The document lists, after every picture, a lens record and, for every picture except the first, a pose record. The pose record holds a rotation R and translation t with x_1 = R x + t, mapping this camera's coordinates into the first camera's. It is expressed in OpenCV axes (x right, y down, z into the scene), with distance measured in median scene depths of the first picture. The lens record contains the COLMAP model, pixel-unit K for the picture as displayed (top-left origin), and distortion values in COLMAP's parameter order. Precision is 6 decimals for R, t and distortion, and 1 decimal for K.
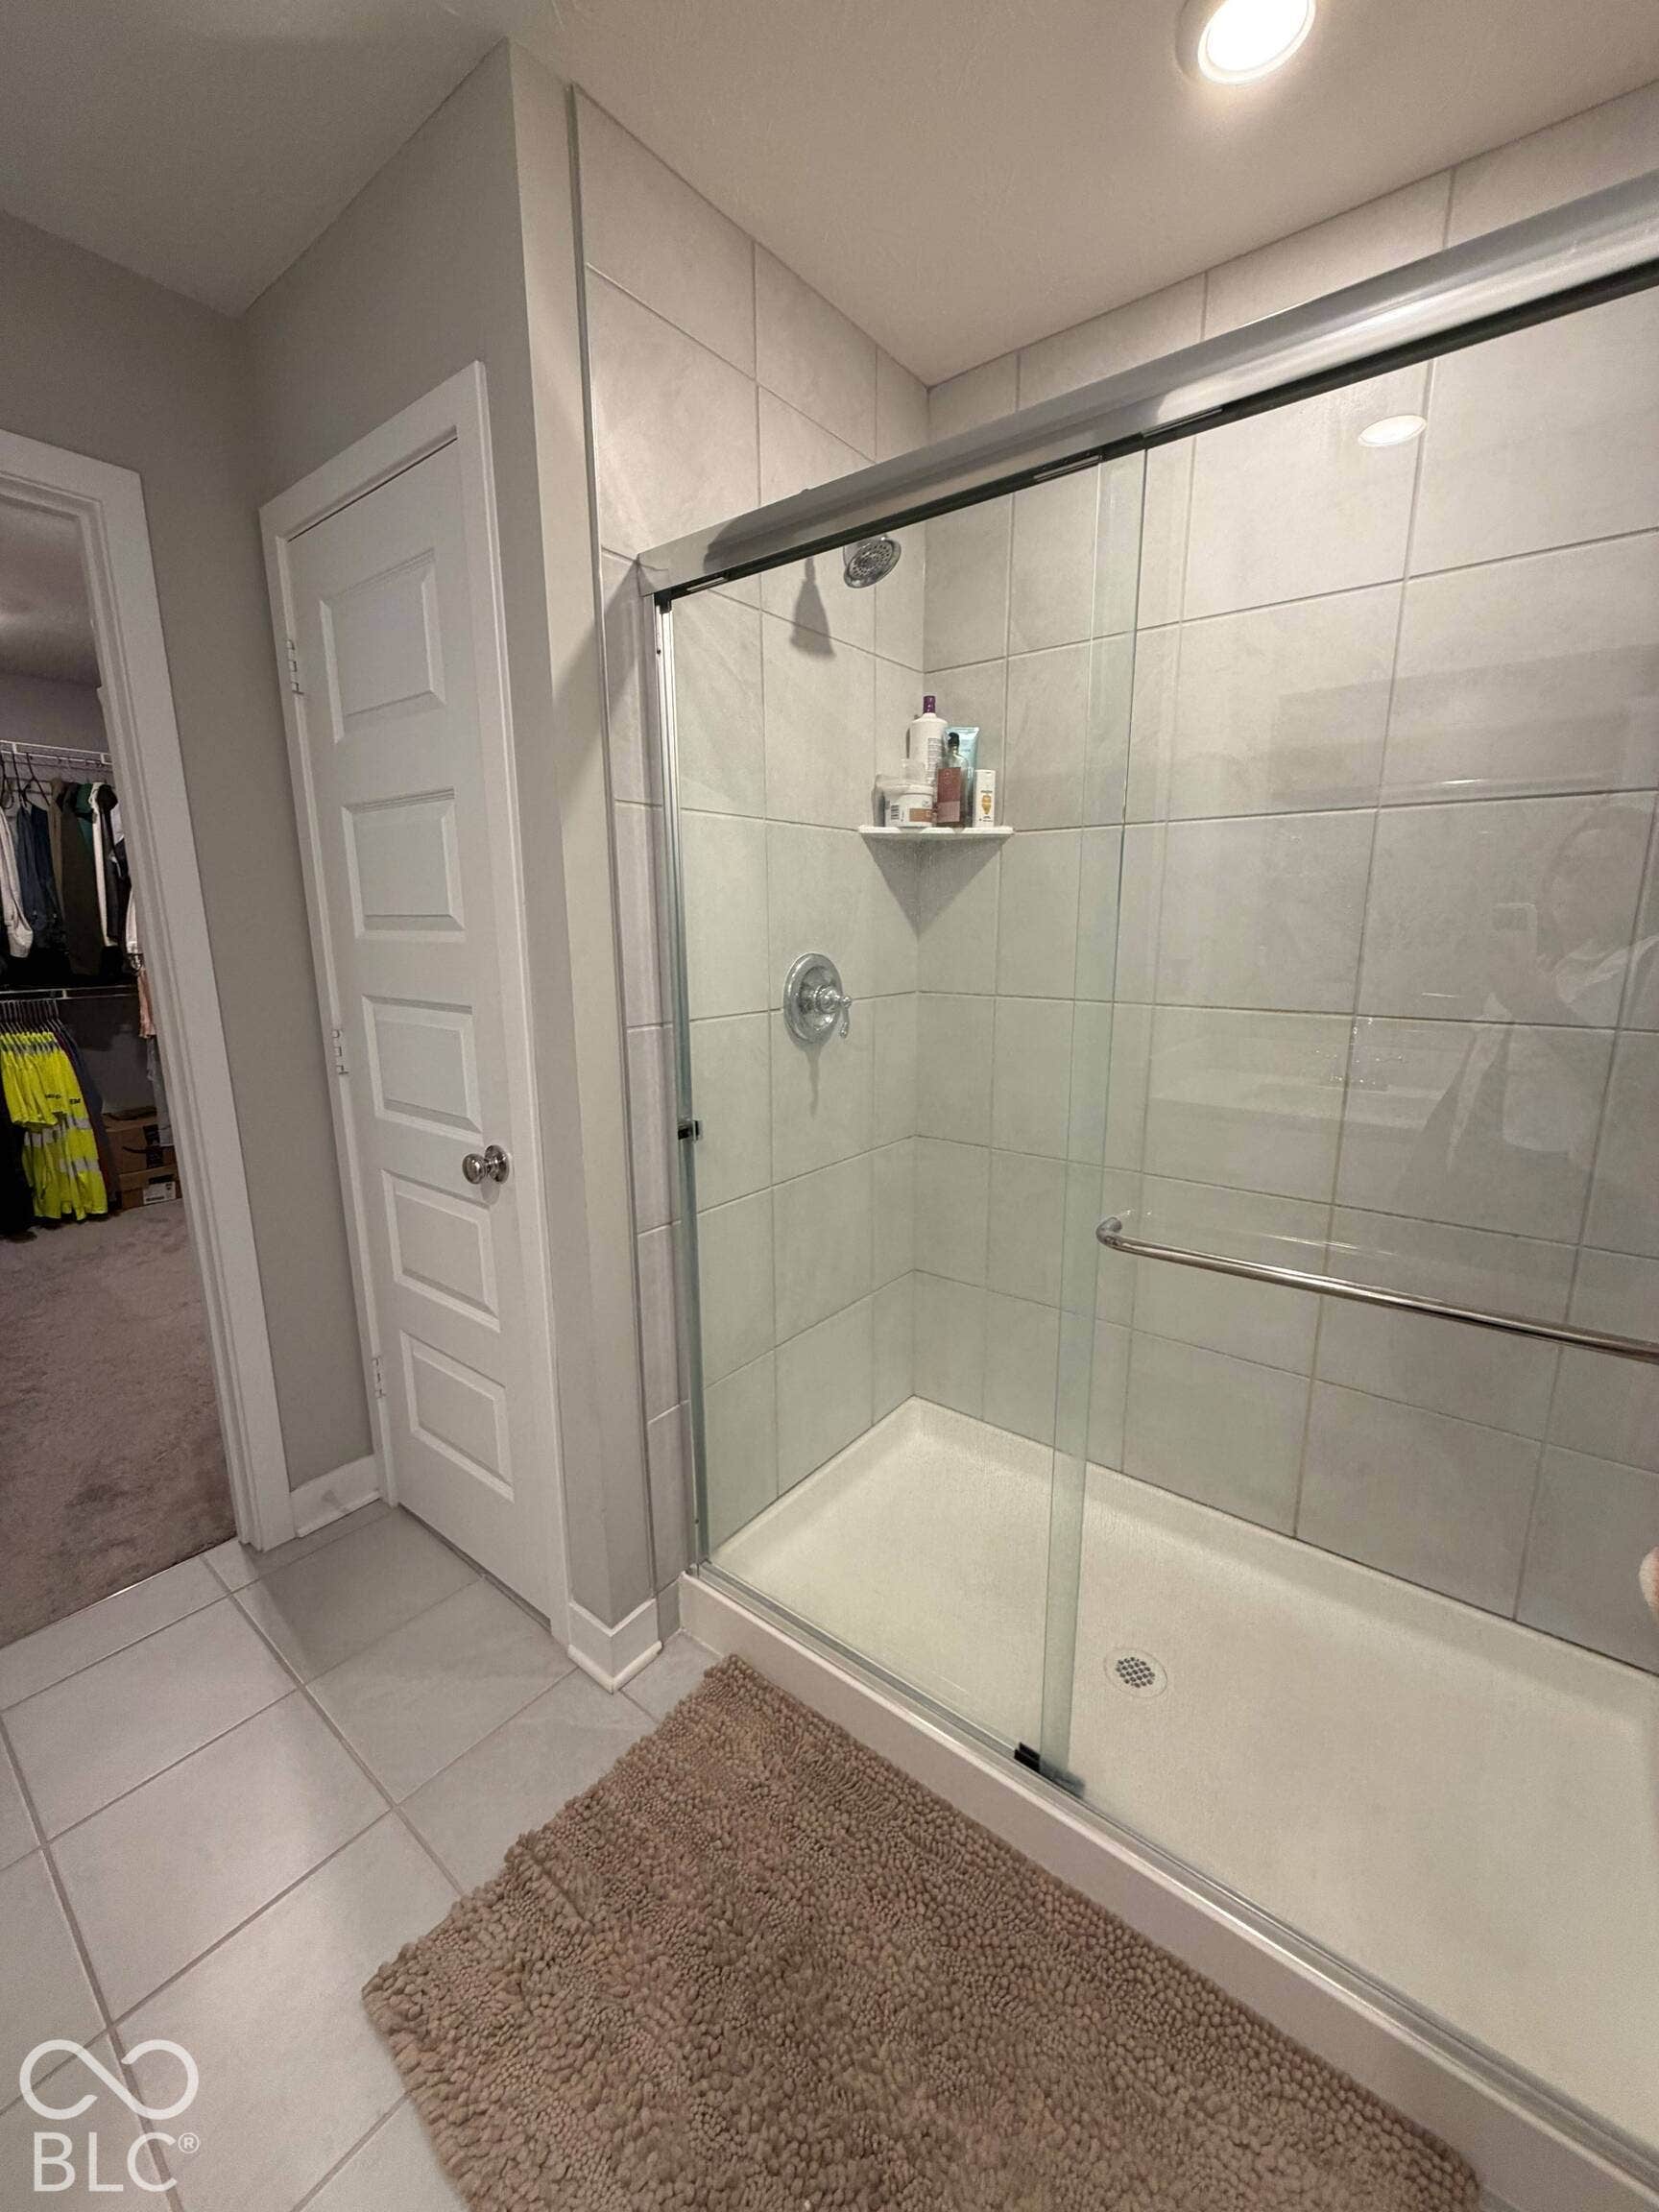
lens RADIAL K [[883.1, 0, 832.5], [0, 883.1, 1100.1], [0, 0, 1]] dist [0.000824, 0.000328]
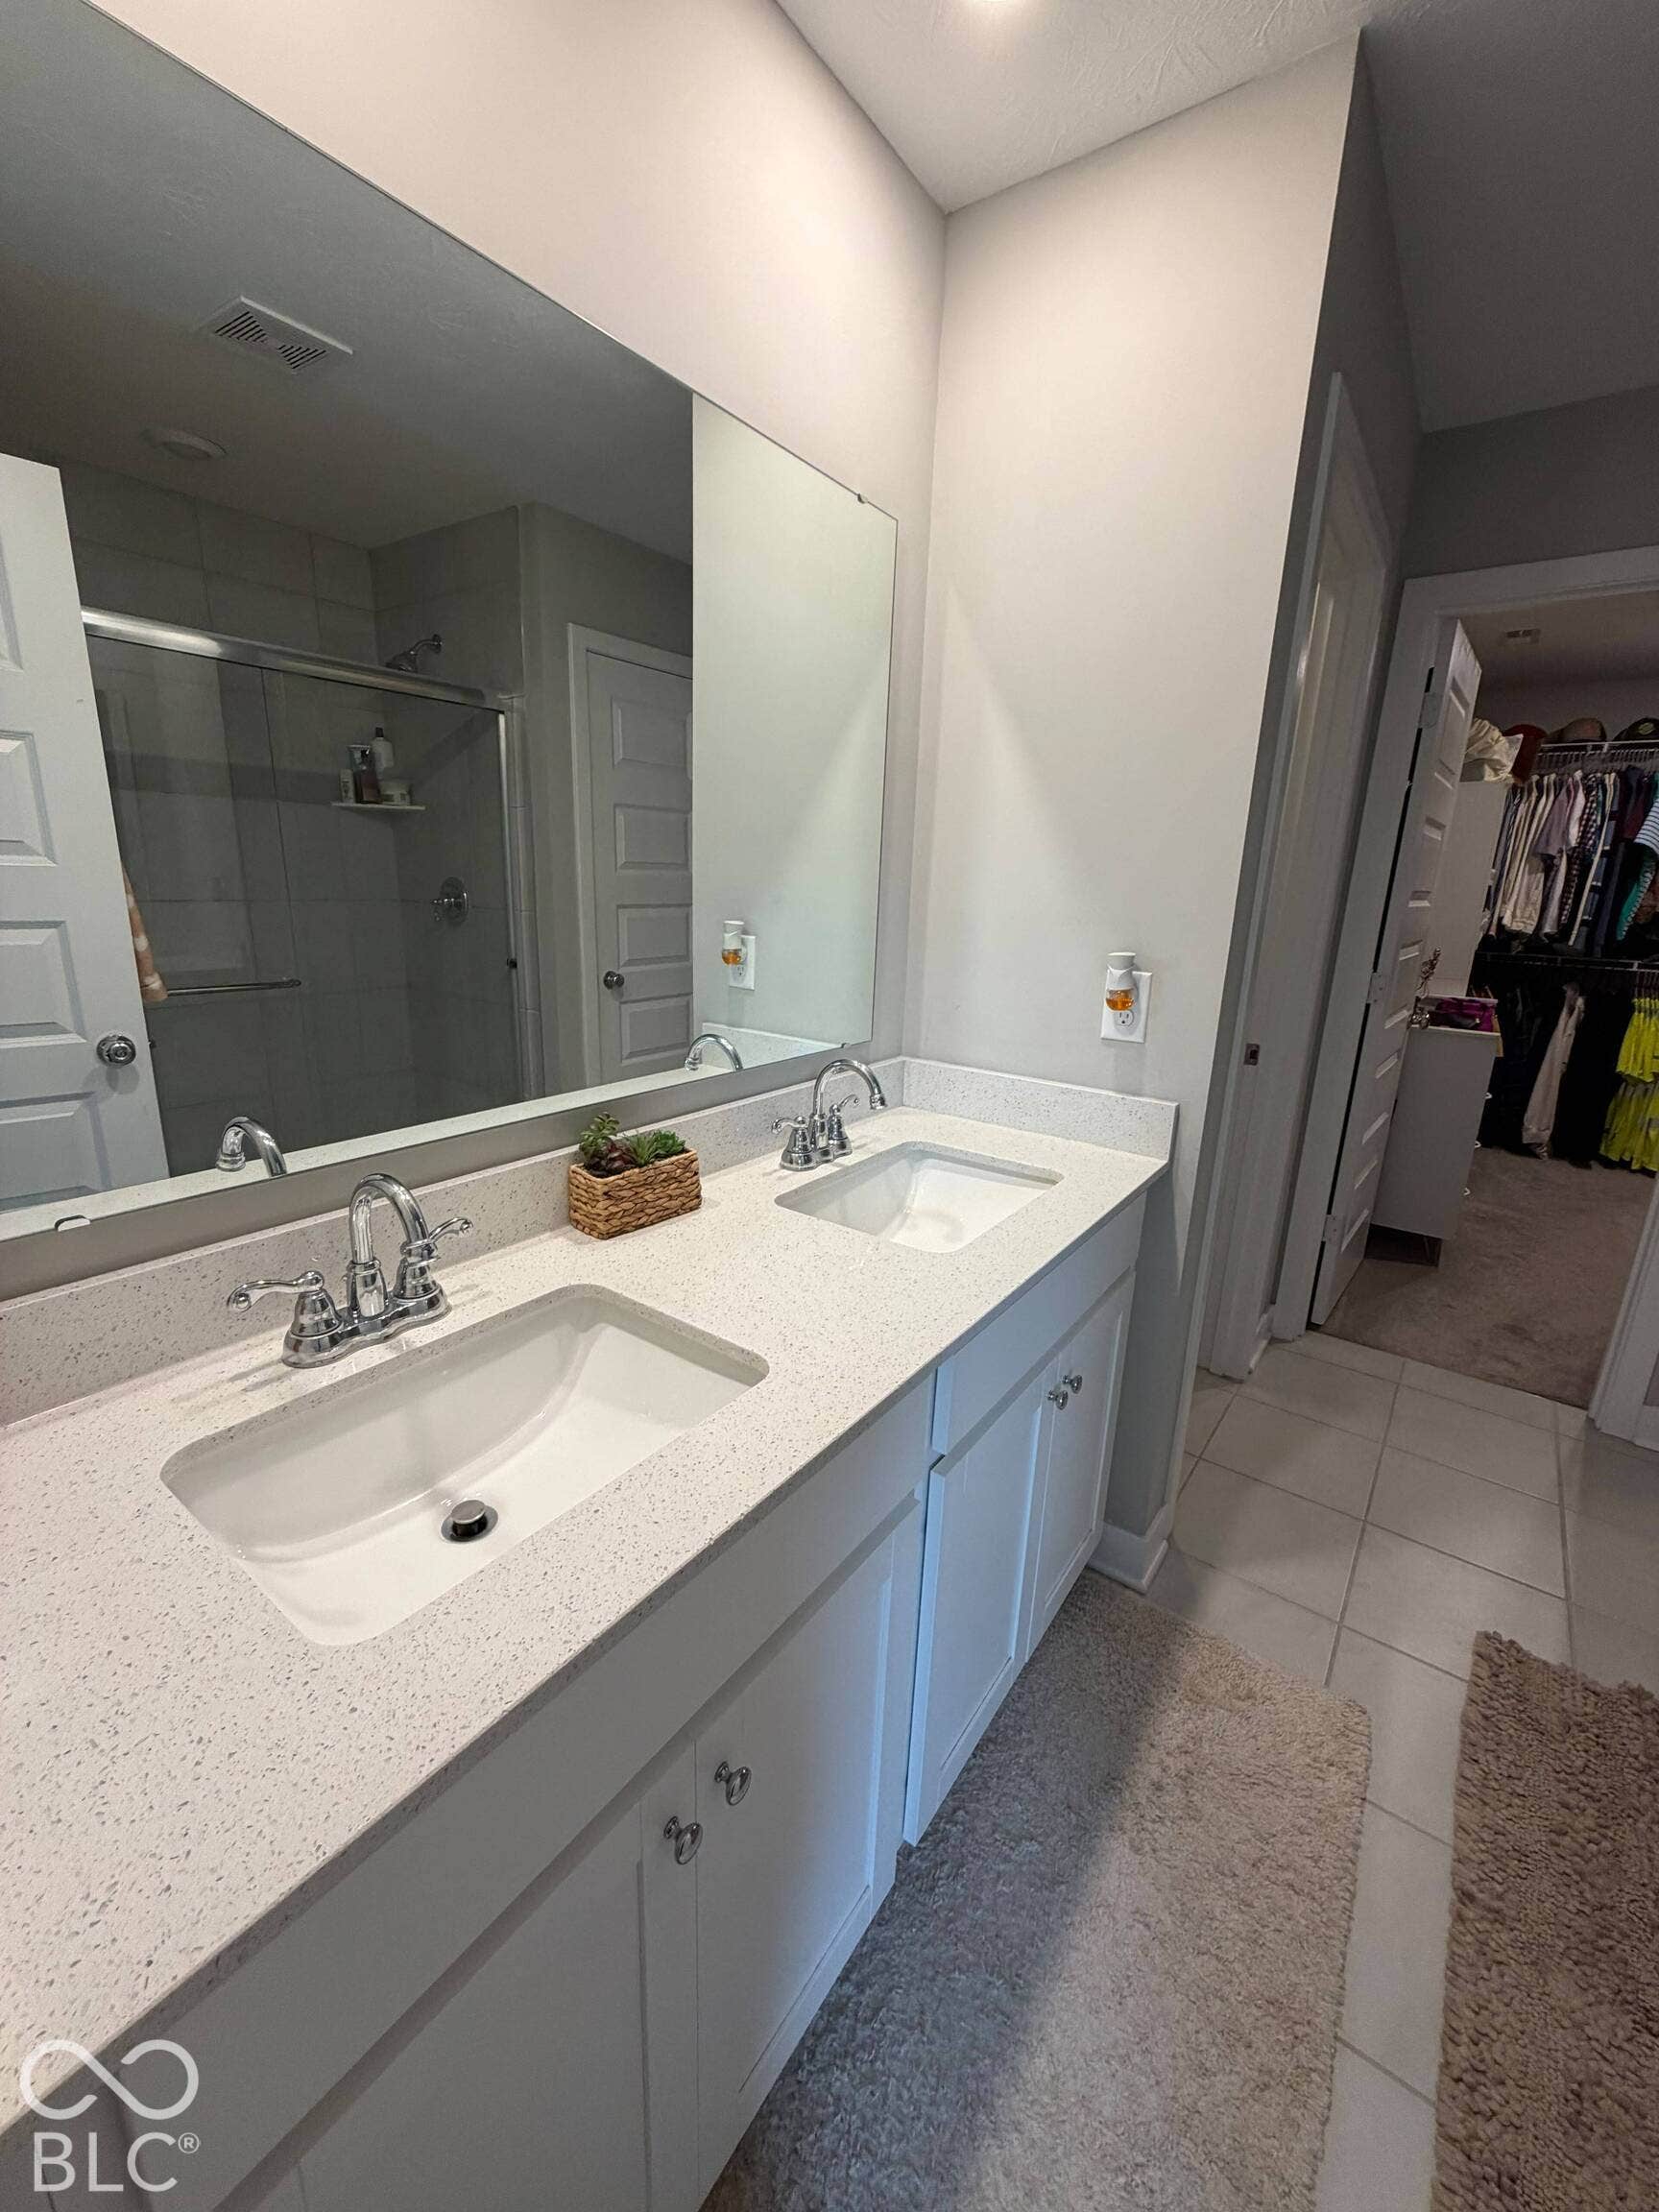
lens RADIAL K [[883.1, 0, 831.1], [0, 883.1, 1097.9], [0, 0, 1]] dist [0.000824, 0.000328]
pose [[0.028807, 0.254004, -0.966774, 0.427856], [-0.234511, 0.941899, 0.240481, 0.045202], [0.971687, 0.219792, 0.086700, -0.252305]]
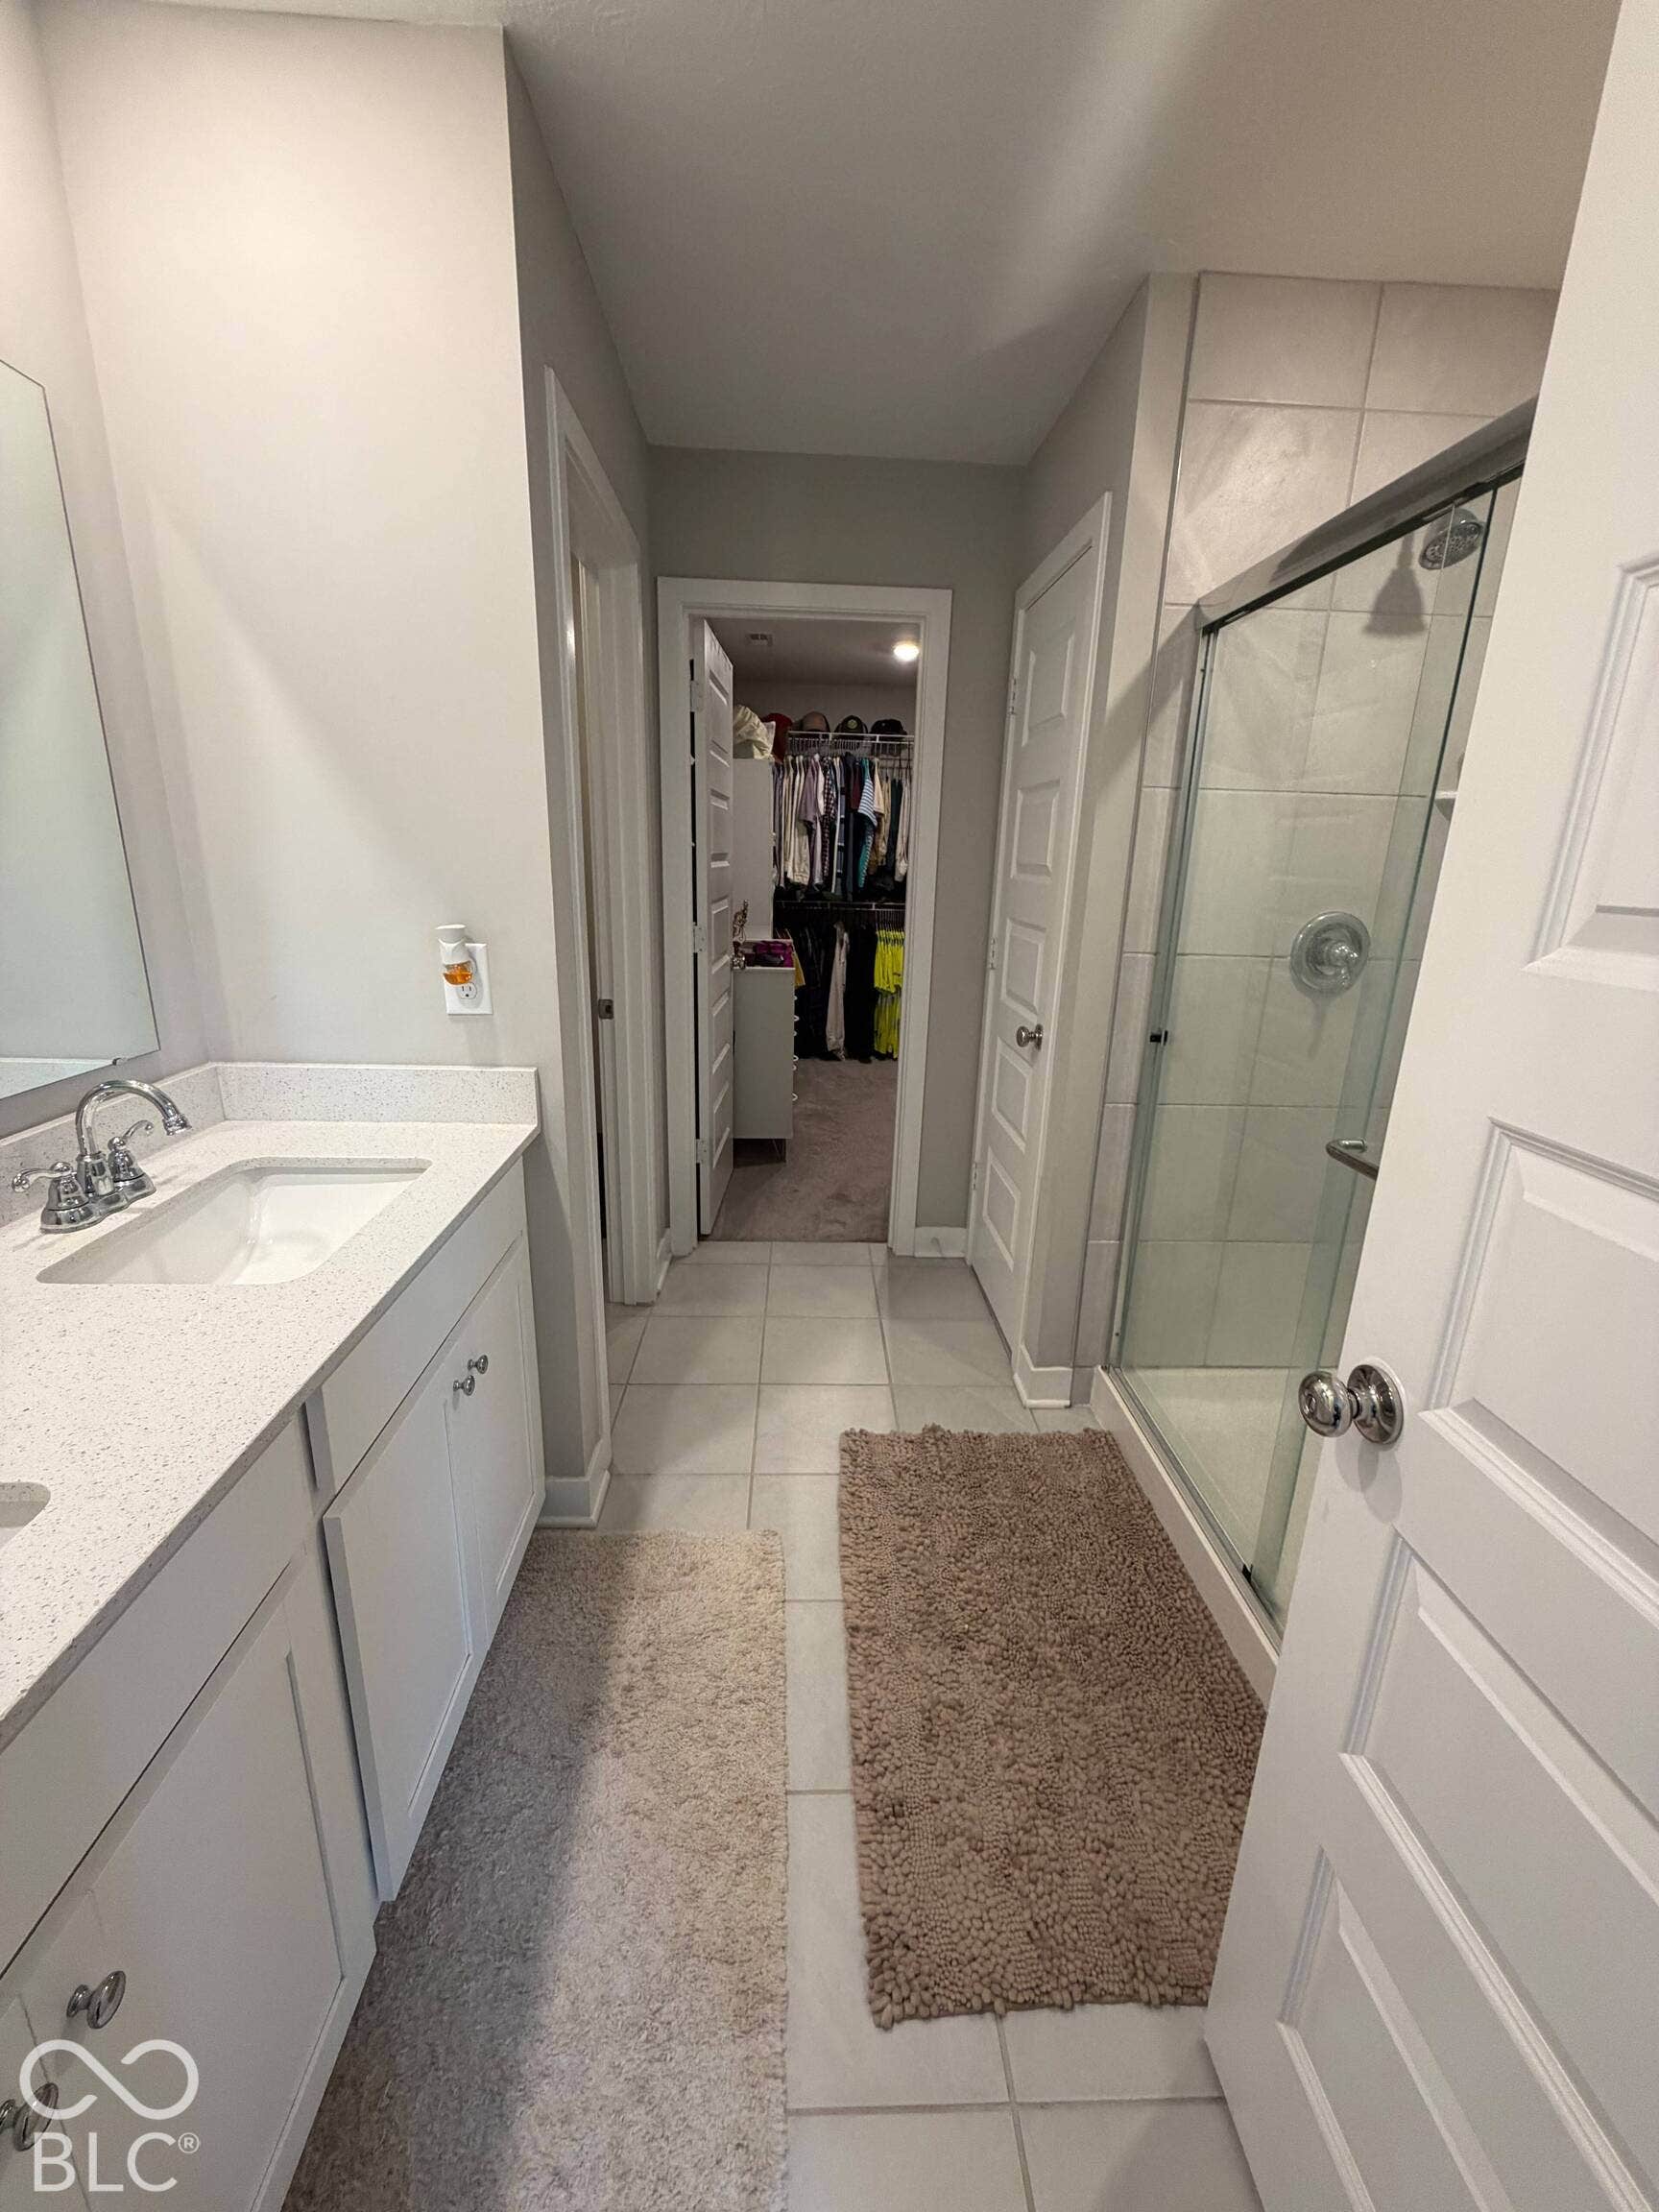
lens RADIAL K [[883.1, 0, 829.6], [0, 883.1, 1098.7], [0, 0, 1]] dist [0.000824, 0.000328]
pose [[0.647532, 0.227890, -0.727164, 0.452913], [-0.184828, 0.972711, 0.140256, 0.027769], [0.739284, 0.043579, 0.671982, -0.224731]]
